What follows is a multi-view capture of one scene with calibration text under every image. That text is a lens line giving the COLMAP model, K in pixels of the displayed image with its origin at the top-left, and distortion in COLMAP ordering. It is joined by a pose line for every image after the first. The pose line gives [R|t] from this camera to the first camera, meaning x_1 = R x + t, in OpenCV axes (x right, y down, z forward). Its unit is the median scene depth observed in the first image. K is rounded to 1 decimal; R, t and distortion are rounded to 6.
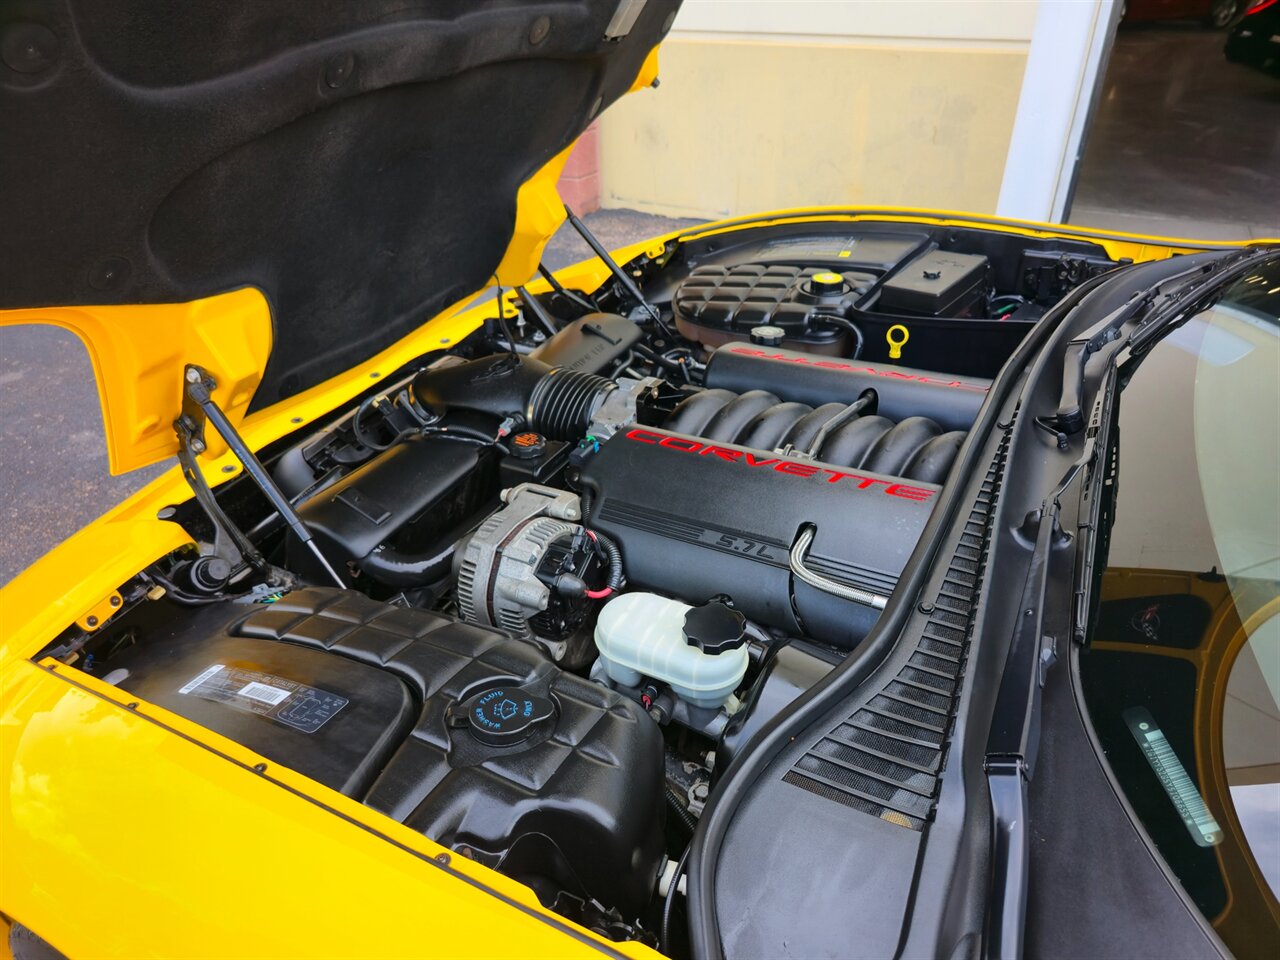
lens RADIAL K [[851.7, 0, 639.5], [0, 851.7, 487.0], [0, 0, 1]] dist [0.032094, -0.049492]
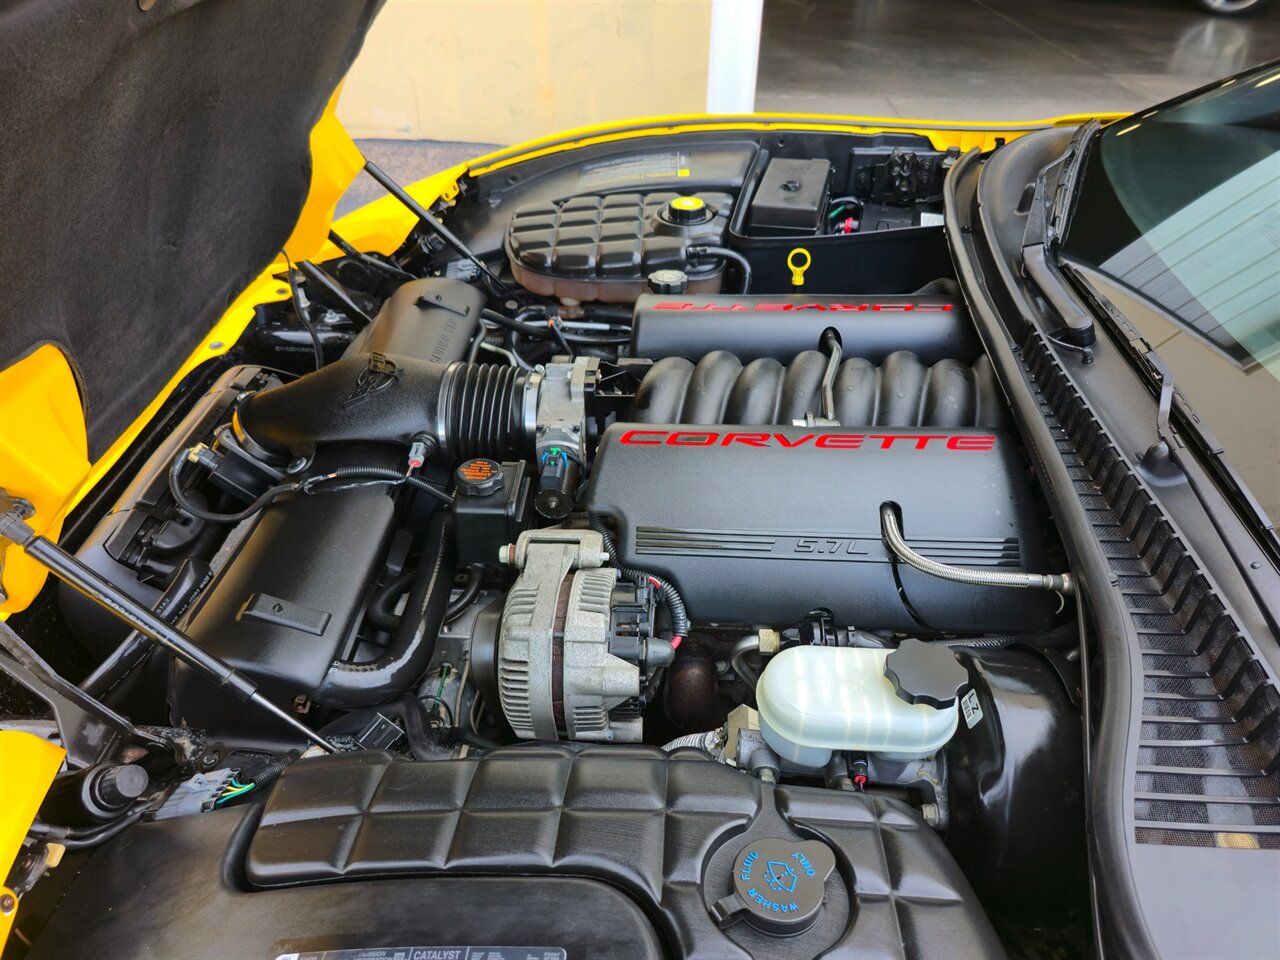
lens RADIAL K [[851.7, 0, 639.5], [0, 851.7, 487.0], [0, 0, 1]] dist [0.032094, -0.049492]
pose [[0.910140, -0.236238, 0.340348, -0.207972], [0.201199, 0.970153, 0.135355, -0.091031], [-0.362166, -0.054714, 0.930506, 0.175757]]
